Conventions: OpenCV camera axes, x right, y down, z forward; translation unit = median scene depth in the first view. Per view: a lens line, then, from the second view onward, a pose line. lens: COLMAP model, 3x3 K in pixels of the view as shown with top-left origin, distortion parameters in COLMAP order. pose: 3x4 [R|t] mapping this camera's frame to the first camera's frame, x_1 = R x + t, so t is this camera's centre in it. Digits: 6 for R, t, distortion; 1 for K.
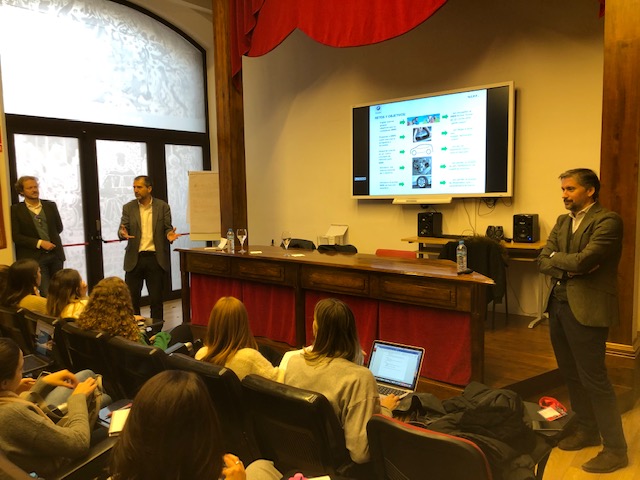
lens RADIAL K [[526.9, 0, 314.5], [0, 526.9, 239.7], [0, 0, 1]] dist [0.033884, -0.025257]
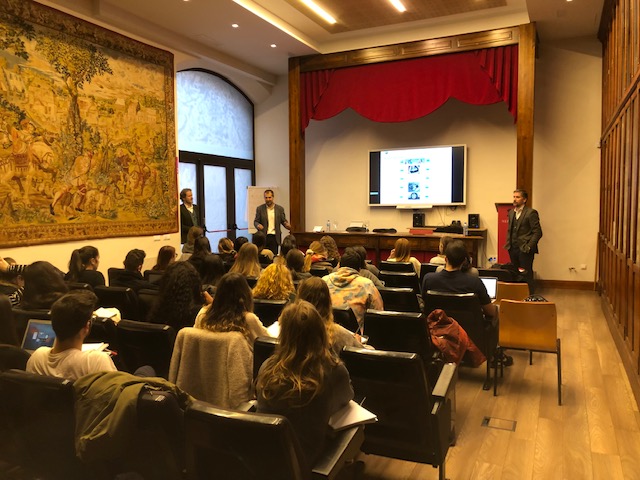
lens RADIAL K [[526.9, 0, 322.8], [0, 526.9, 241.6], [0, 0, 1]] dist [0.033884, -0.025257]
pose [[0.970101, -0.003270, 0.242681, -0.514358], [0.009307, 0.999675, -0.023735, 0.079766], [-0.242525, 0.025284, 0.969816, -0.621402]]
